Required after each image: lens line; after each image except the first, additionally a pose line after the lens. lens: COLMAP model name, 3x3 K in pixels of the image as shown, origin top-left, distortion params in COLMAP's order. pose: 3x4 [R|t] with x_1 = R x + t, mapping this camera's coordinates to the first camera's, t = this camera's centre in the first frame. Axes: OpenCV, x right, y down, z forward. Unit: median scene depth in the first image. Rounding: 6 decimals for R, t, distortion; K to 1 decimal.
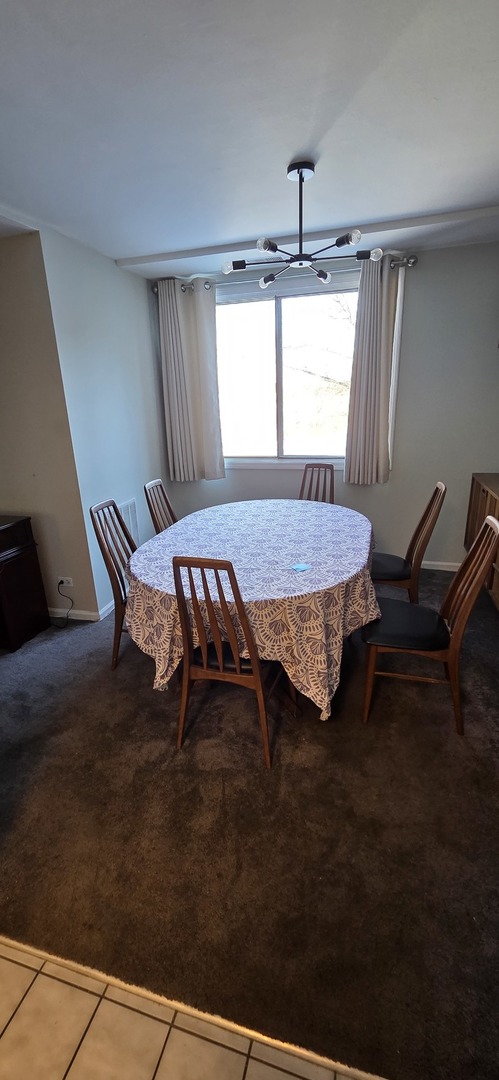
lens RADIAL K [[441.1, 0, 247.2], [0, 441.1, 541.6], [0, 0, 1]] dist [-0.000658, -0.000379]
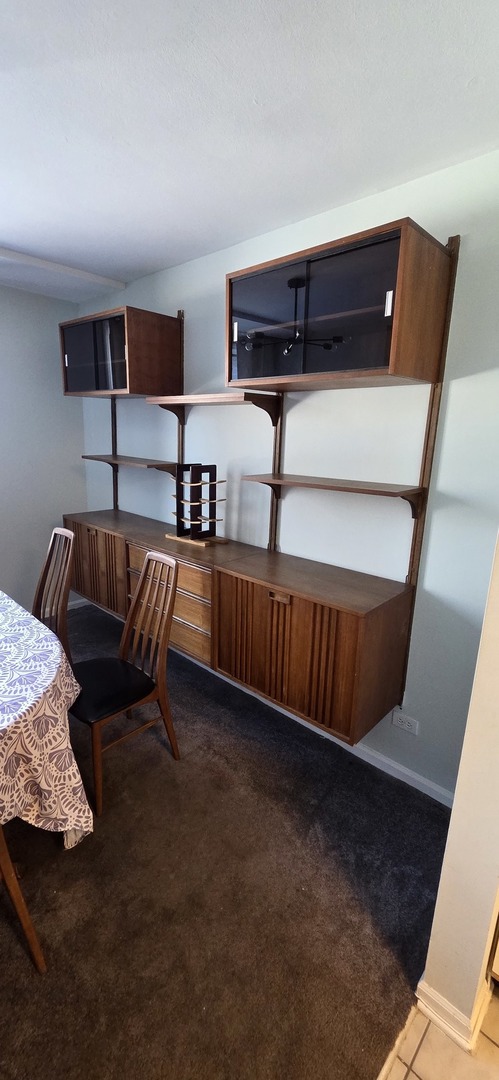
lens RADIAL K [[441.1, 0, 247.0], [0, 441.1, 537.8], [0, 0, 1]] dist [-0.000658, -0.000379]
pose [[0.459514, -0.162331, 0.873210, -0.300664], [0.241579, 0.968933, 0.052999, -0.096369], [-0.854685, 0.186596, 0.484454, 0.288474]]
